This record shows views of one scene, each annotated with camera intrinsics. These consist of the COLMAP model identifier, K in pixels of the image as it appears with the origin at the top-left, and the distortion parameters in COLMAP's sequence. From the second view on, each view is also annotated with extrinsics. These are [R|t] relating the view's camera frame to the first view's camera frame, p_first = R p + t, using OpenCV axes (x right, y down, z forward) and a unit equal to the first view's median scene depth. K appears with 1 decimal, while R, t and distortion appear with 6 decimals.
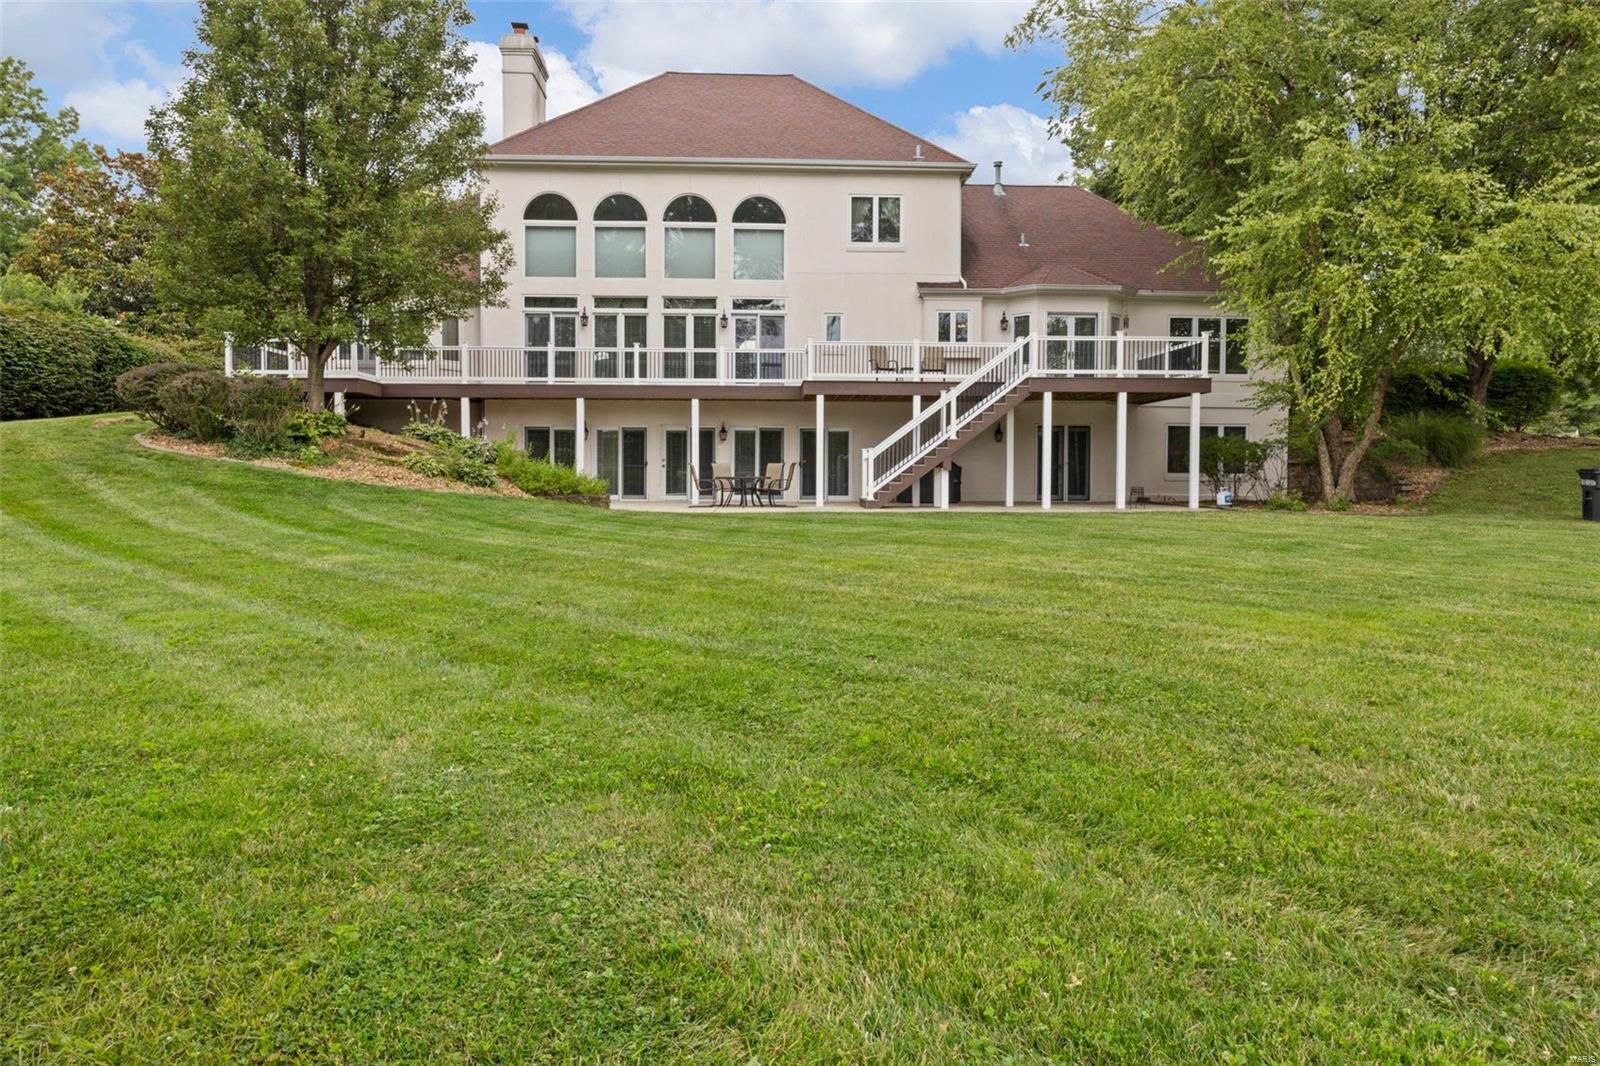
lens RADIAL K [[1040.7, 0, 770.6], [0, 1040.7, 528.5], [0, 0, 1]] dist [-0.037171, 0.001577]
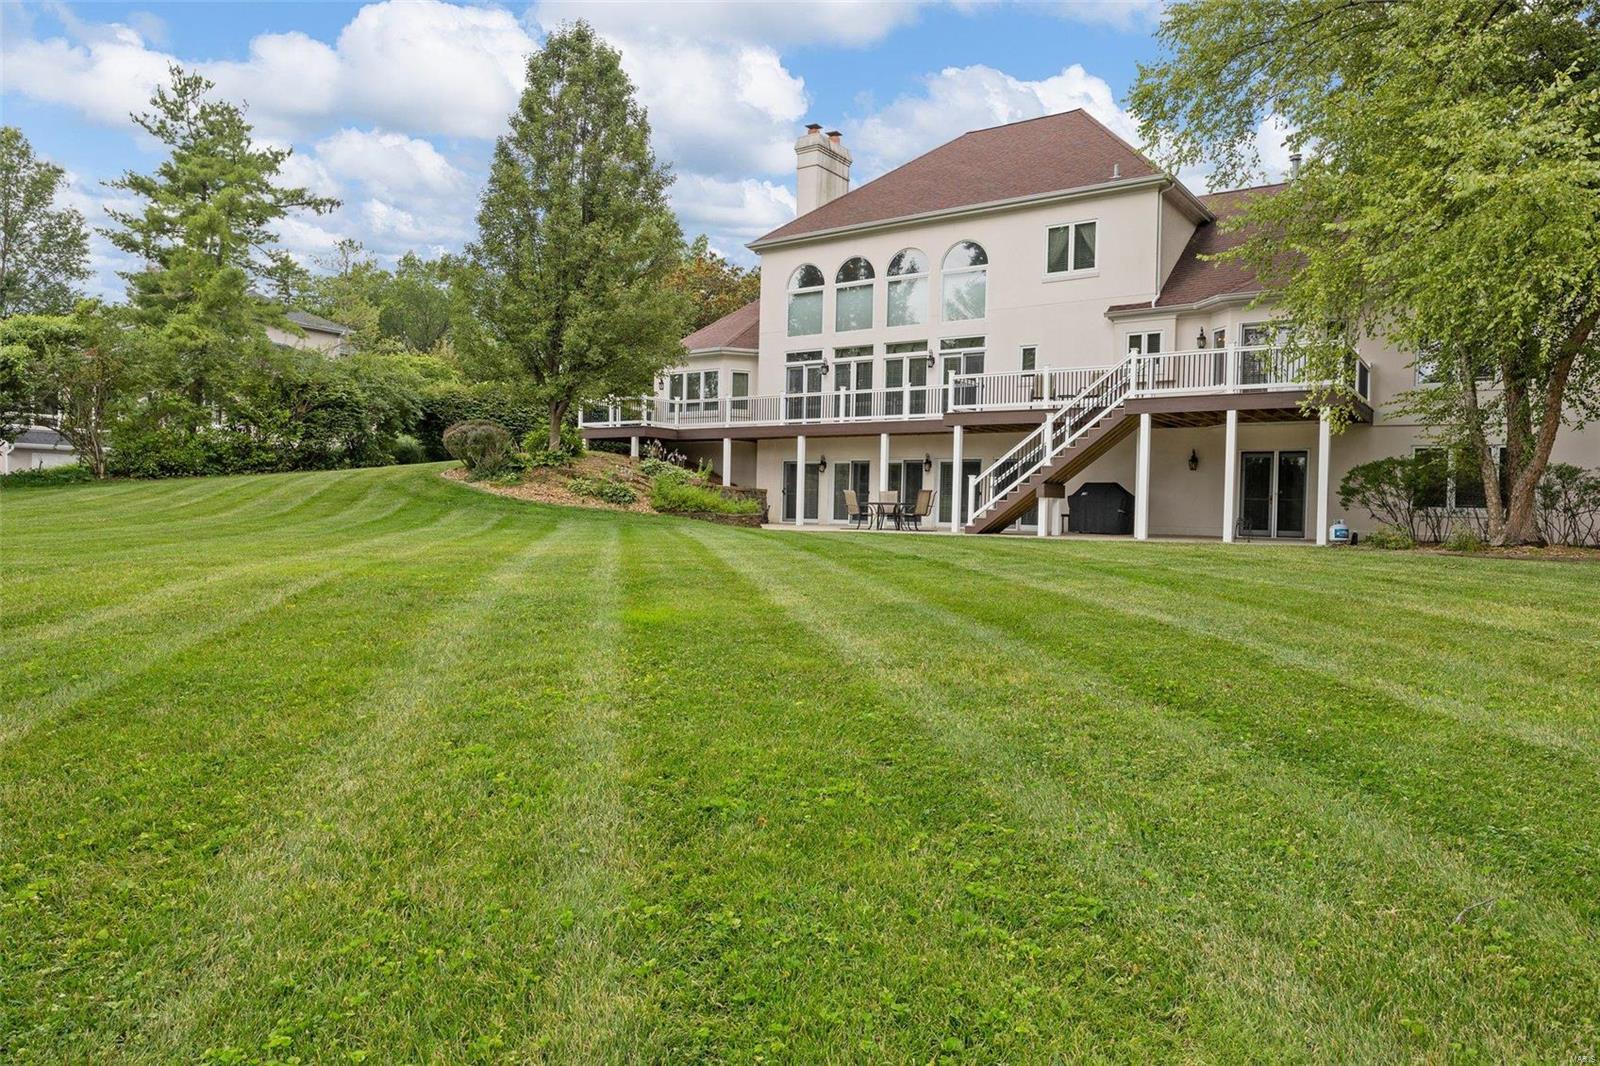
lens RADIAL K [[1040.7, 0, 770.6], [0, 1040.7, 528.5], [0, 0, 1]] dist [-0.037171, 0.001577]
pose [[0.772065, 0.023950, -0.635093, 0.527200], [-0.039460, 0.999168, -0.010291, -0.004945], [0.634318, 0.033006, 0.772367, 0.052155]]
